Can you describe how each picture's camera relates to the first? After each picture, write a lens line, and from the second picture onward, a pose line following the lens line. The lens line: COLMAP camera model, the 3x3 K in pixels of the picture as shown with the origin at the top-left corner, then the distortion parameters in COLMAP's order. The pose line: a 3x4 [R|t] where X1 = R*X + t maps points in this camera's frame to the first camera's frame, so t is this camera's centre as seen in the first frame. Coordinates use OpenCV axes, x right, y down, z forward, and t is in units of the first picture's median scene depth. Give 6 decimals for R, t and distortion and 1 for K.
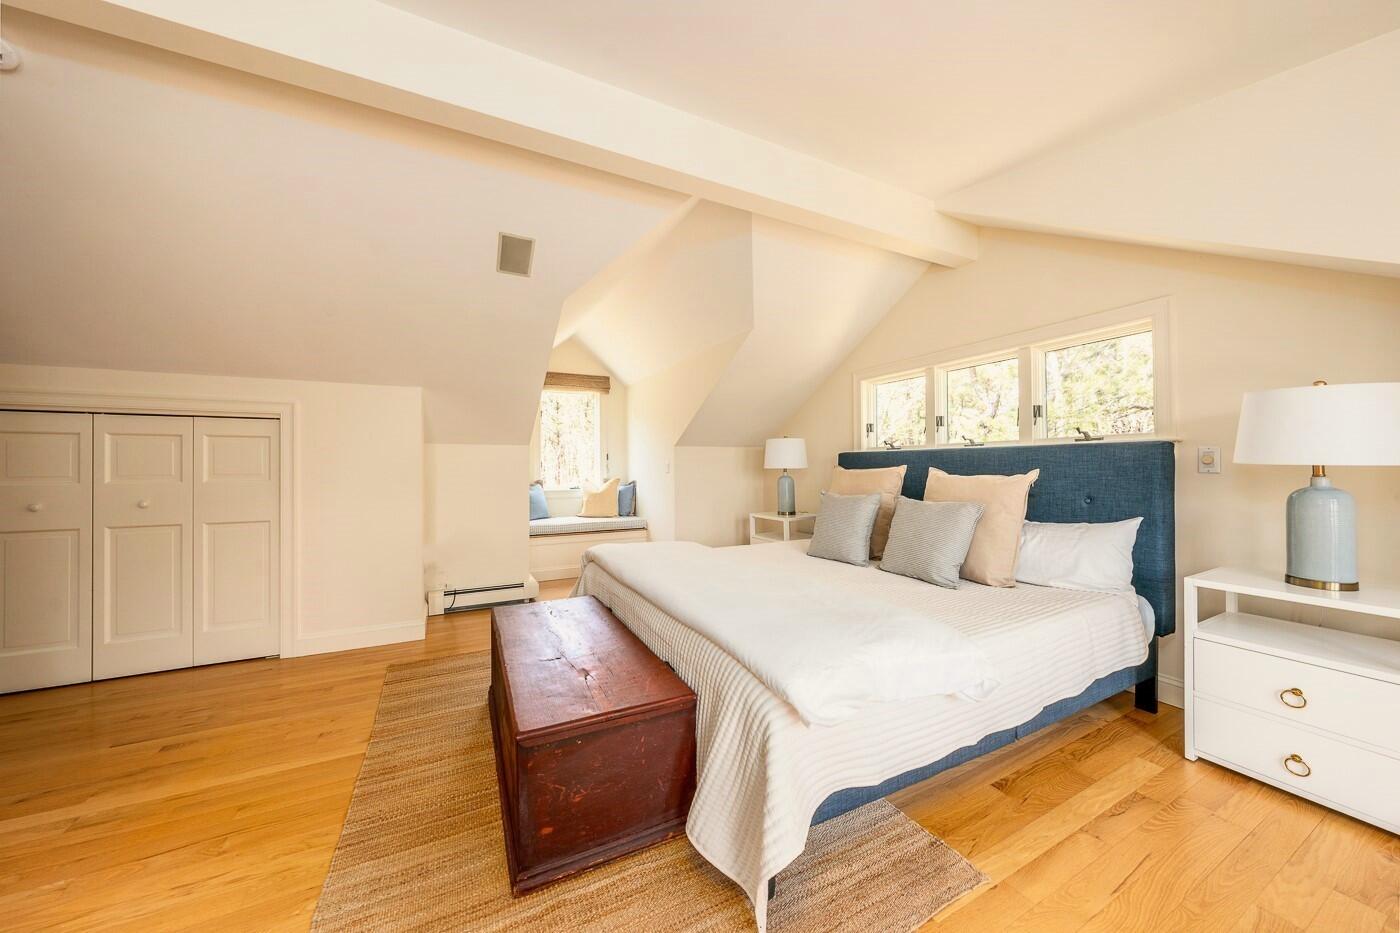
lens RADIAL K [[472.0, 0, 700.0], [0, 472.0, 466.5], [0, 0, 1]] dist [-0.000158, -0.000024]
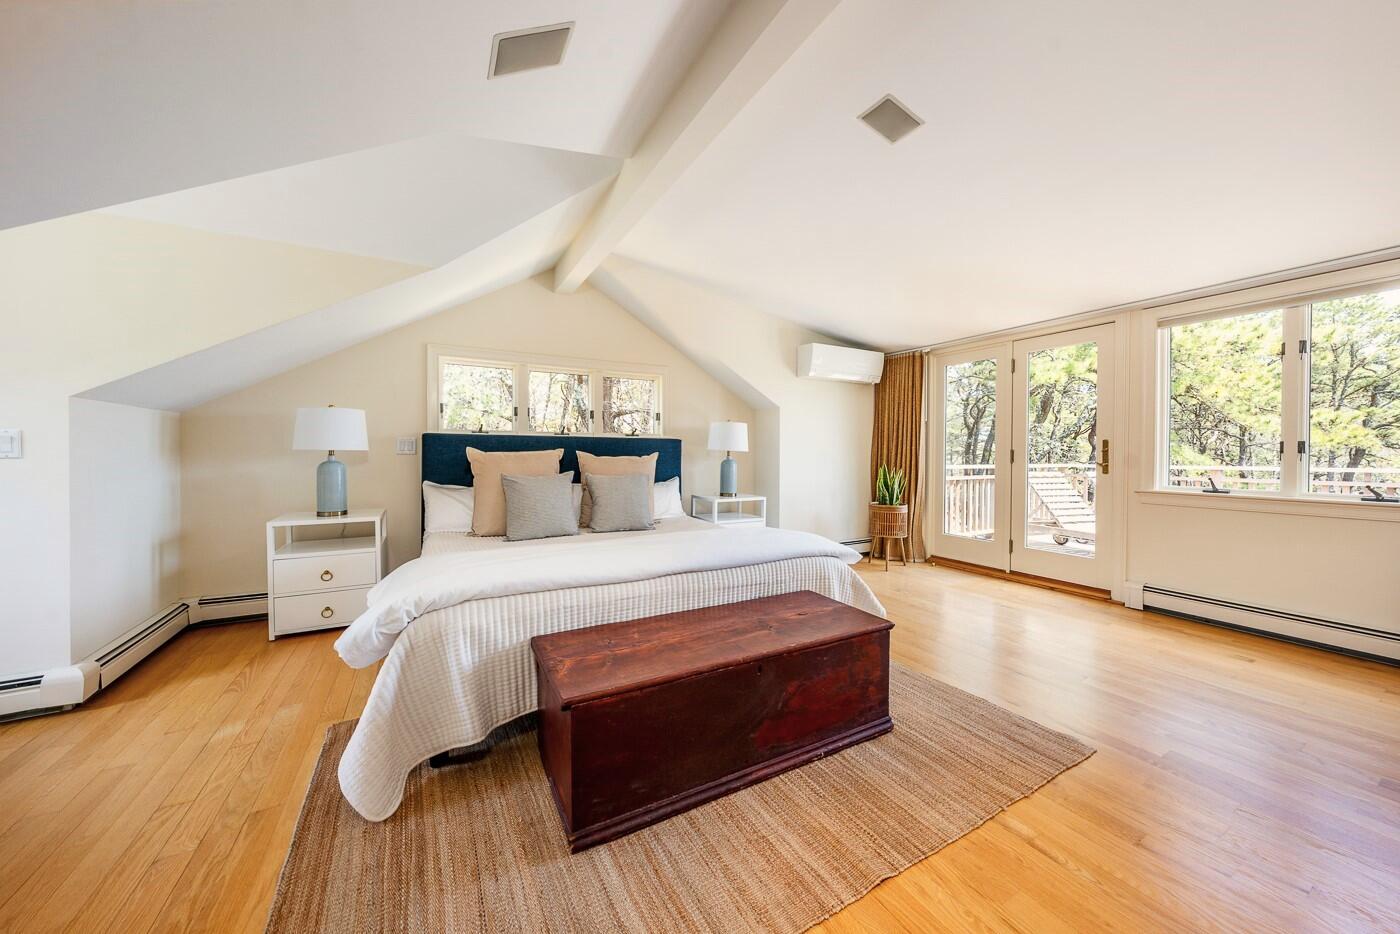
lens RADIAL K [[482.4, 0, 698.3], [0, 482.4, 453.0], [0, 0, 1]] dist [-0.000222, -0.000013]
pose [[-0.036661, -0.001983, 0.999326, -0.840314], [-0.010178, 0.999947, 0.001611, 0.001410], [-0.999276, -0.010112, -0.036679, 0.734254]]
